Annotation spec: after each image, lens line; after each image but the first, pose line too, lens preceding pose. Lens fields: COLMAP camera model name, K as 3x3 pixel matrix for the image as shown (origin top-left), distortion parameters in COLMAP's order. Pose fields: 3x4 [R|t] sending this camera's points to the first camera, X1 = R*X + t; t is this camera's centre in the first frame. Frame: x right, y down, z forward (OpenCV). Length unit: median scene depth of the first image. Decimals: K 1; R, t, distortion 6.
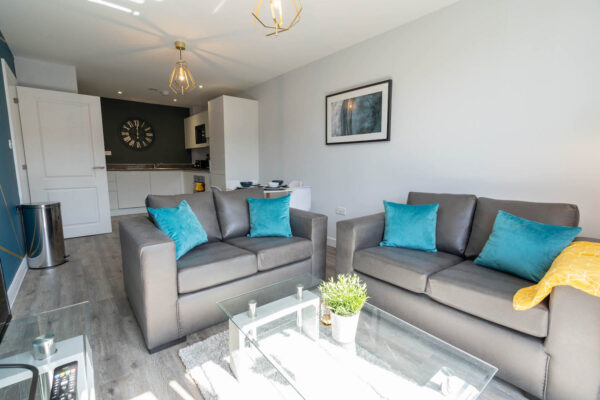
lens RADIAL K [[272.4, 0, 299.6], [0, 272.4, 197.5], [0, 0, 1]] dist [-0.000635, -0.000169]
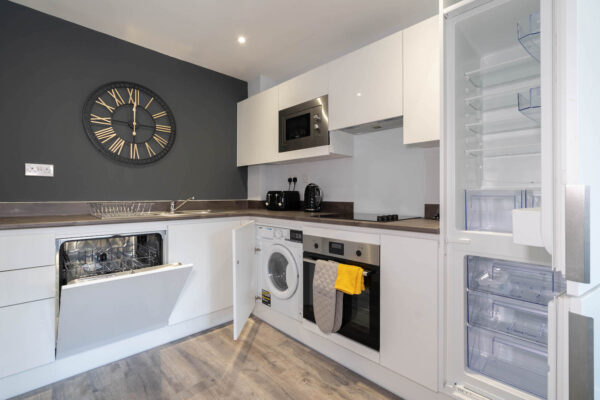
lens RADIAL K [[277.8, 0, 299.3], [0, 277.8, 192.4], [0, 0, 1]] dist [-0.002218, -0.000122]
pose [[0.996479, 0.000838, 0.083842, -0.689384], [0.010597, 0.990673, -0.135847, -0.141051], [-0.083173, 0.136257, 0.987176, 1.057218]]
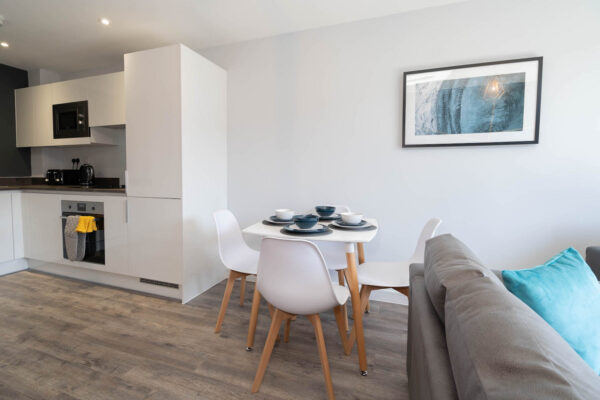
lens RADIAL K [[276.9, 0, 299.0], [0, 276.9, 184.7], [0, 0, 1]] dist [0.000591, 0.000233]
pose [[0.861025, -0.018851, 0.508213, -0.446839], [0.063596, 0.995460, -0.070822, -0.076414], [-0.504571, 0.093300, 0.858314, 0.579528]]
